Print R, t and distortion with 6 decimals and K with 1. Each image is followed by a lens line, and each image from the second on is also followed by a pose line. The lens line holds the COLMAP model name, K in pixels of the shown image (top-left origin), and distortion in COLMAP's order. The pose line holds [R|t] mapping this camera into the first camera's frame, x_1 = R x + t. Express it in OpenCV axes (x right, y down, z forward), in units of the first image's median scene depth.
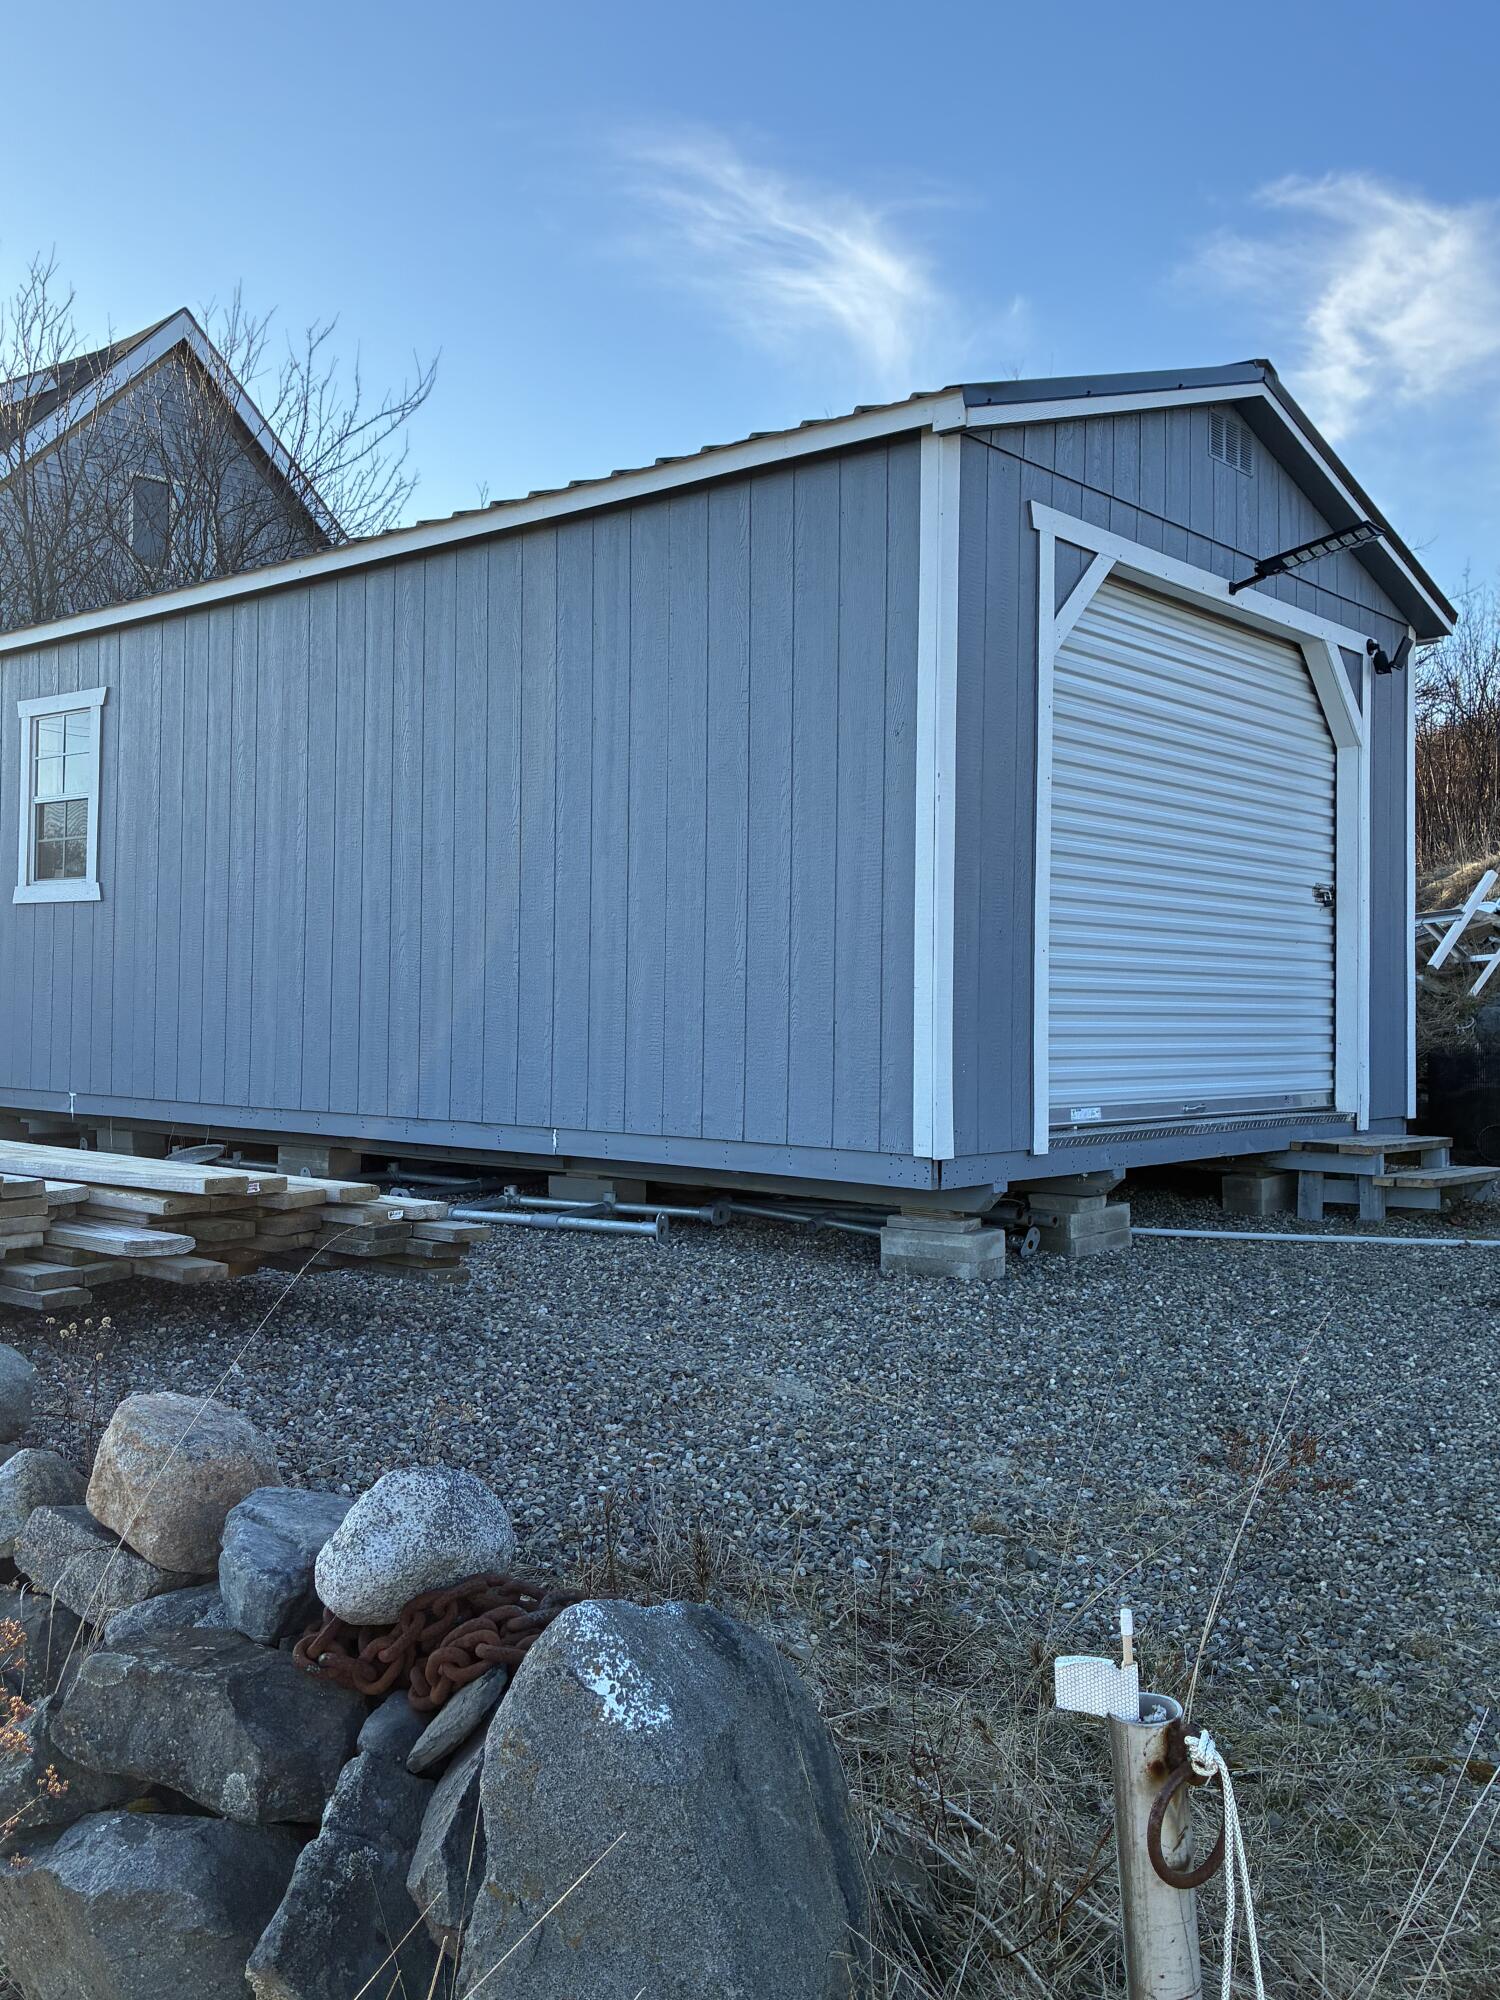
lens RADIAL K [[1816.6, 0, 744.5], [0, 1816.6, 1001.5], [0, 0, 1]] dist [0.035288, -0.003117]
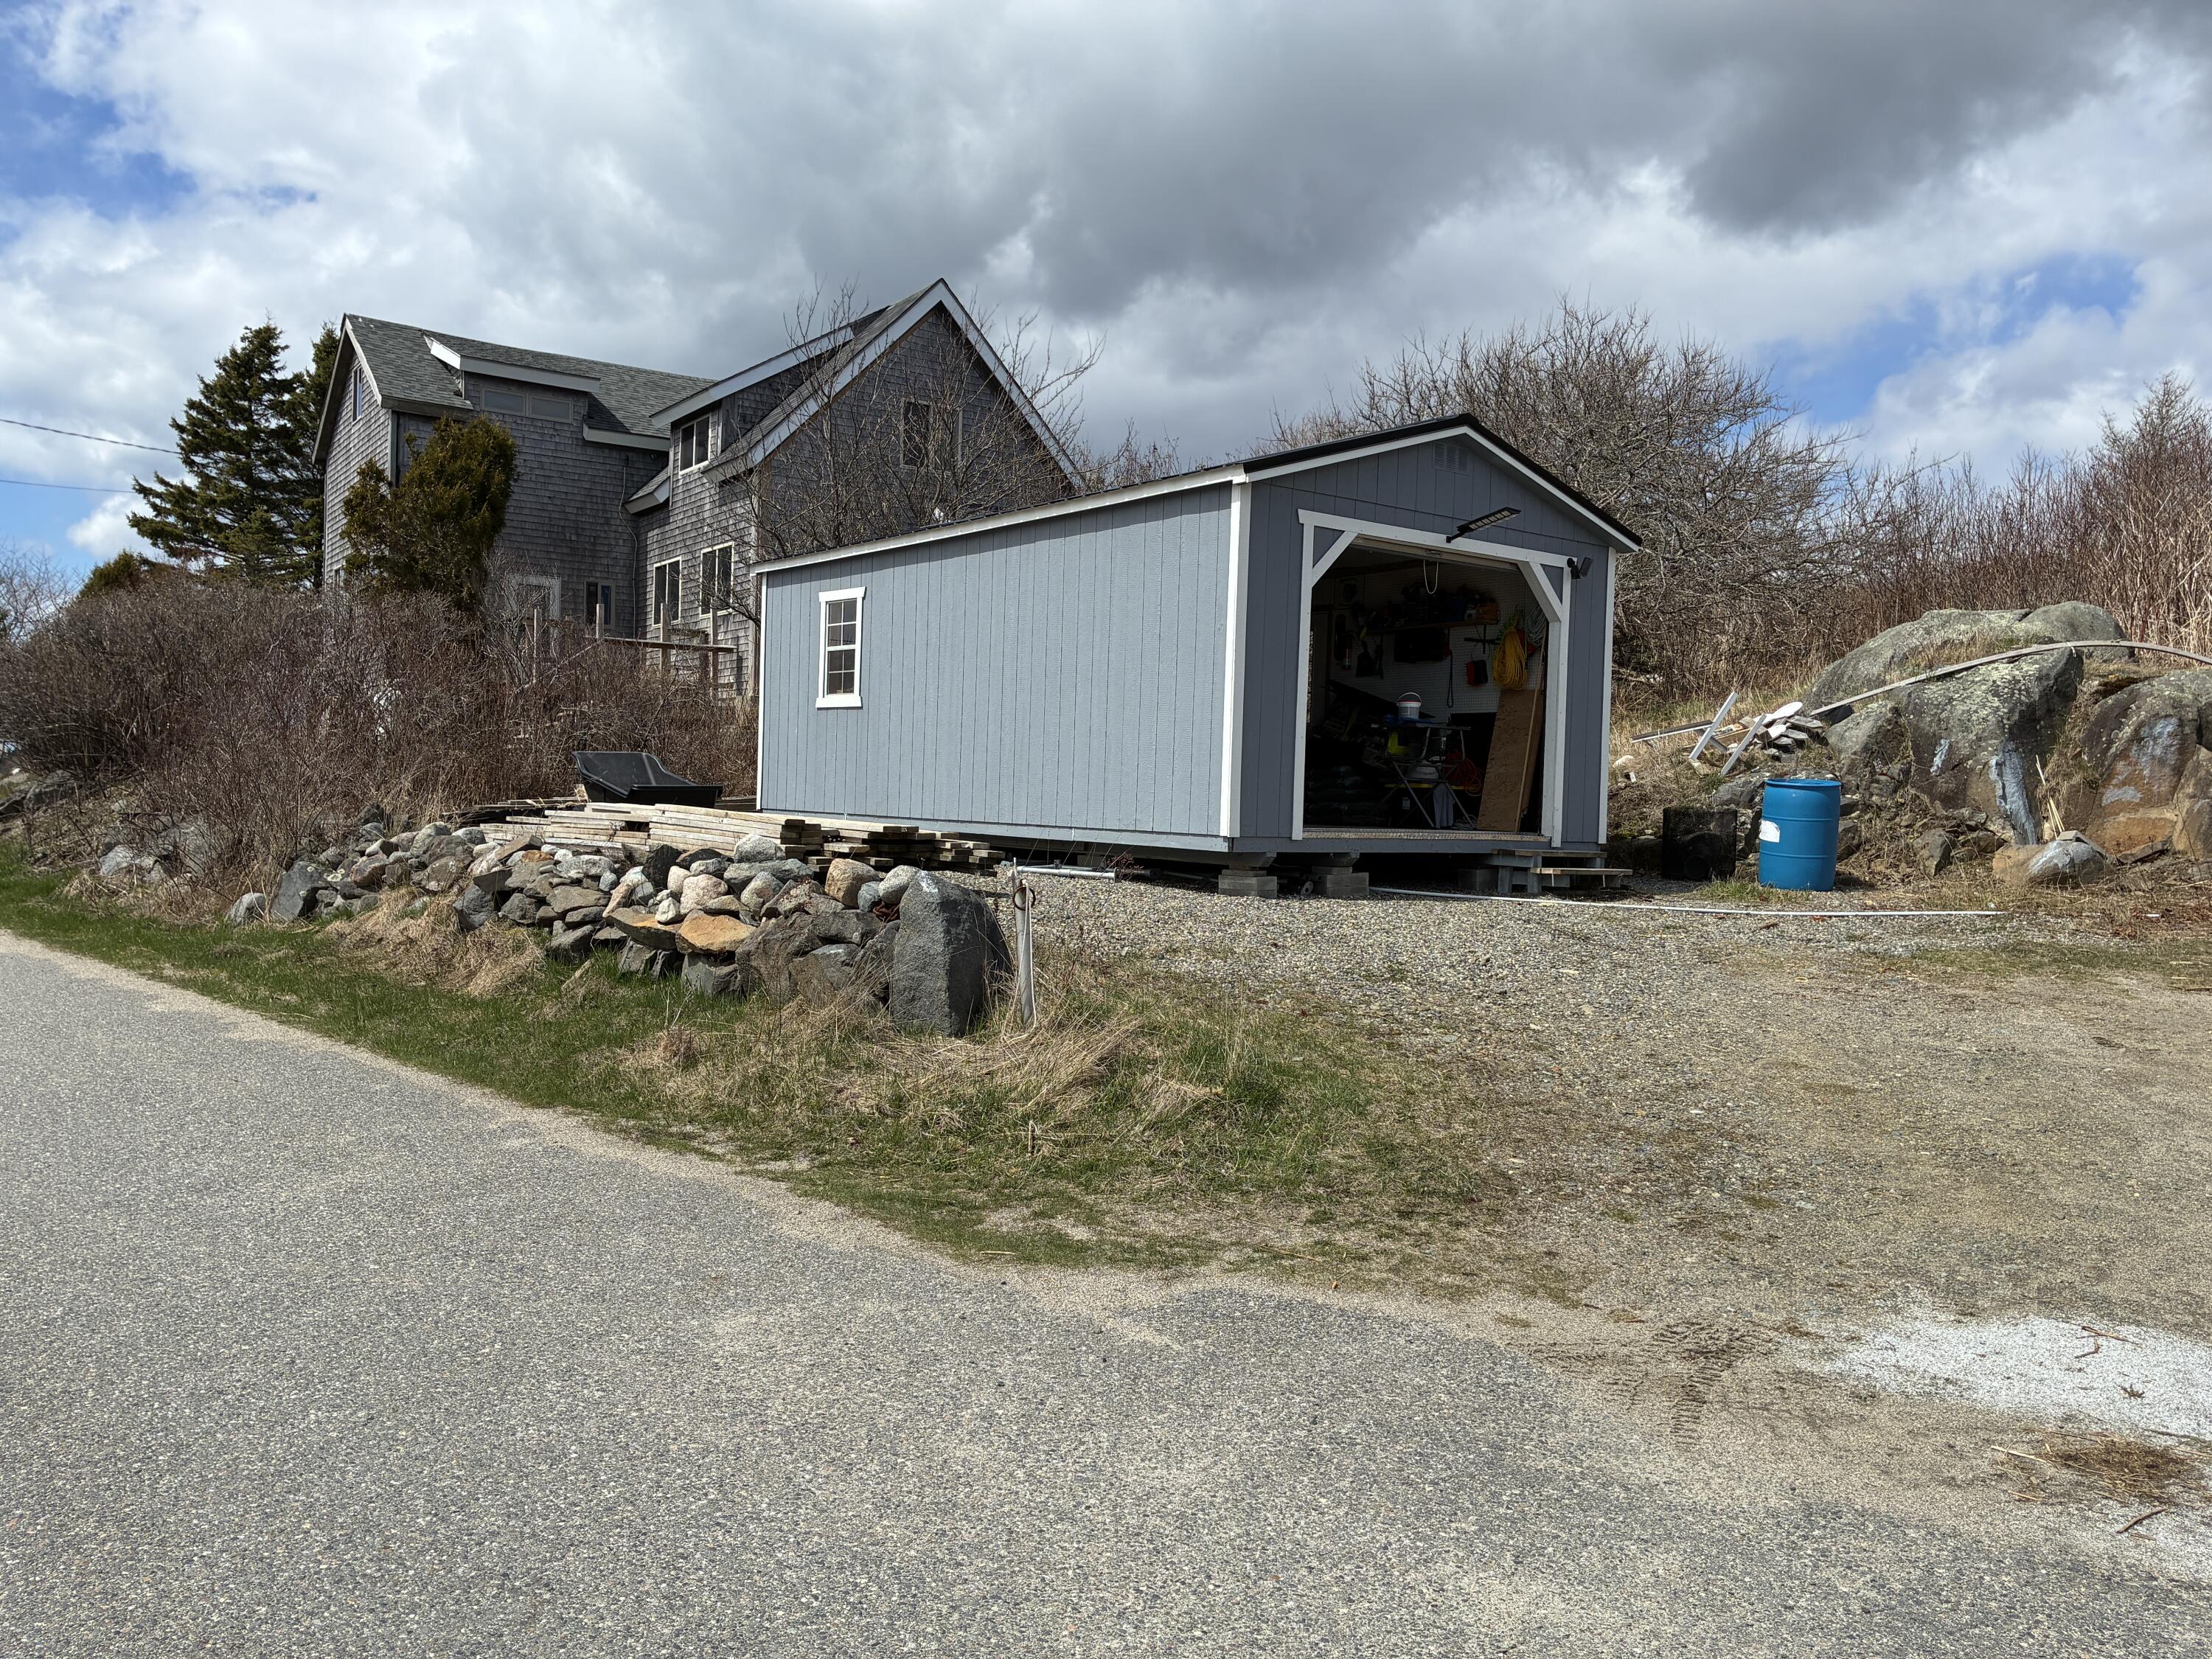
lens RADIAL K [[1618.7, 0, 1110.4], [0, 1618.7, 828.1], [0, 0, 1]] dist [0.075603, -0.146745]
pose [[0.978816, 0.024246, -0.203299, 0.271882], [-0.019932, 0.999531, 0.023242, 0.028764], [0.203768, -0.018697, 0.978841, -0.650800]]
